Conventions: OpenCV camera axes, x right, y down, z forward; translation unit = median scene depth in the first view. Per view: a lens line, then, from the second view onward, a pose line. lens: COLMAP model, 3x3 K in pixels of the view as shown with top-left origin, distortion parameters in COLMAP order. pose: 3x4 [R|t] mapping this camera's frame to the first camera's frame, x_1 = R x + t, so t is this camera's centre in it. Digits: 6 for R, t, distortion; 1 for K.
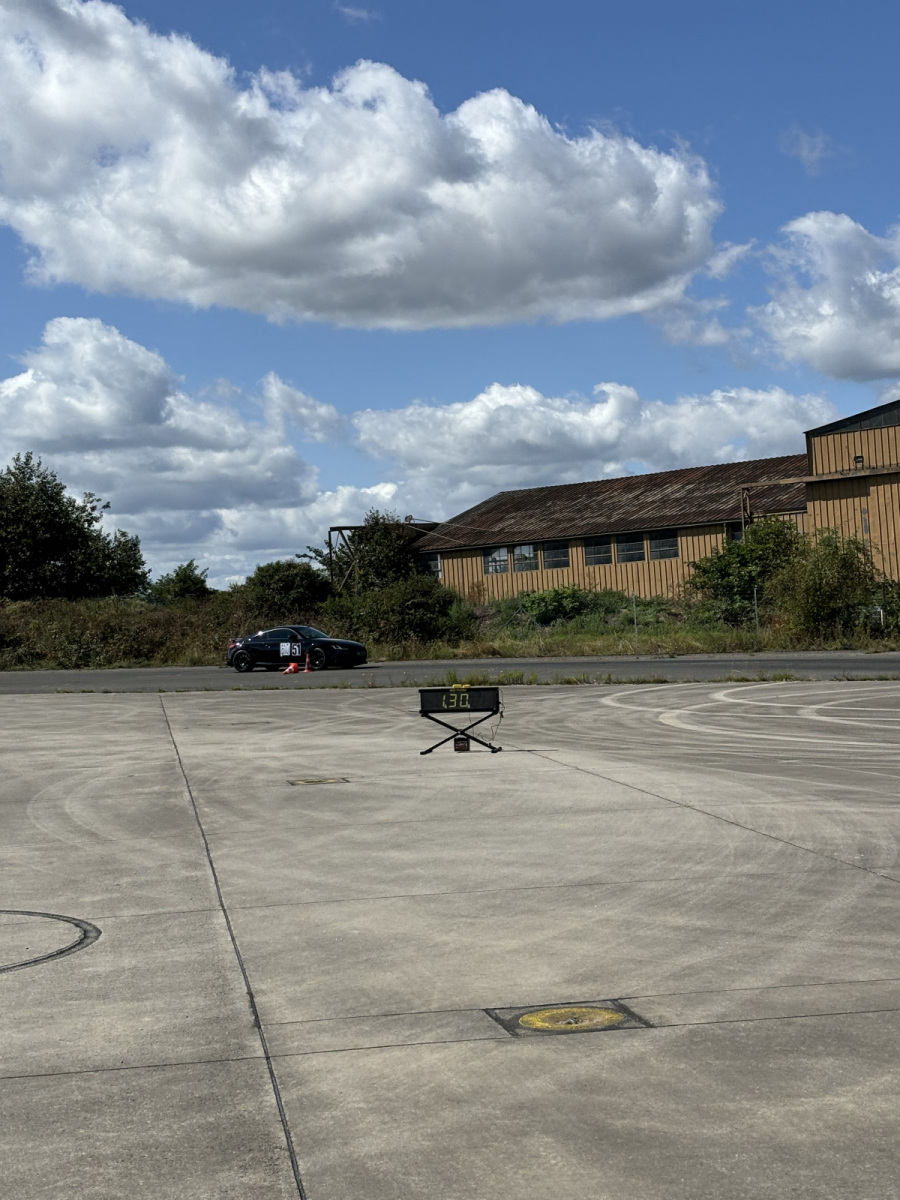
lens RADIAL K [[1997.7, 0, 451.9], [0, 1997.7, 573.4], [0, 0, 1]] dist [0.267611, -1.078978]
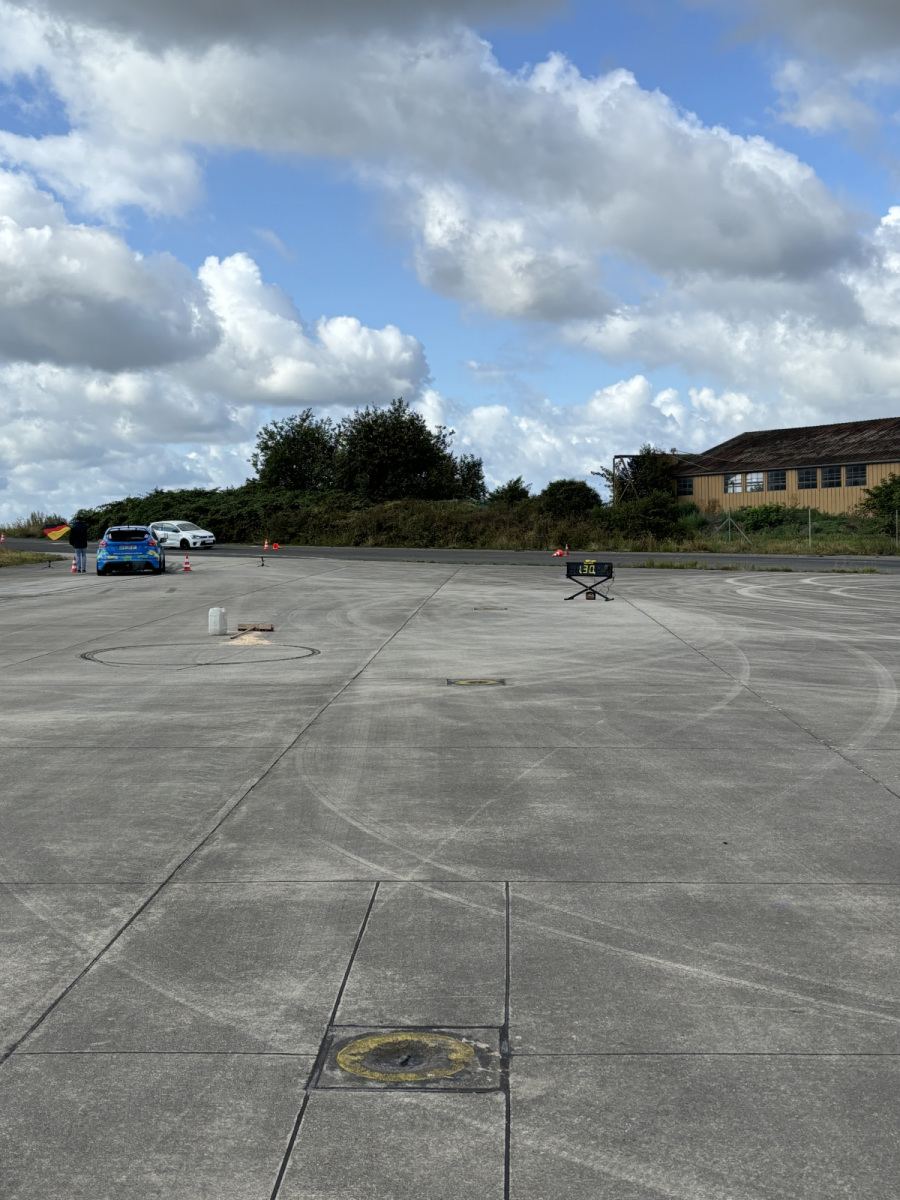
lens RADIAL K [[1531.3, 0, 450.0], [0, 1531.3, 600.0], [0, 0, 1]] dist [0.220498, -0.845325]
pose [[0.980465, 0.049798, -0.190287, 0.136275], [-0.035518, 0.996341, 0.077733, -0.007348], [0.193461, -0.069455, 0.978646, -0.293235]]
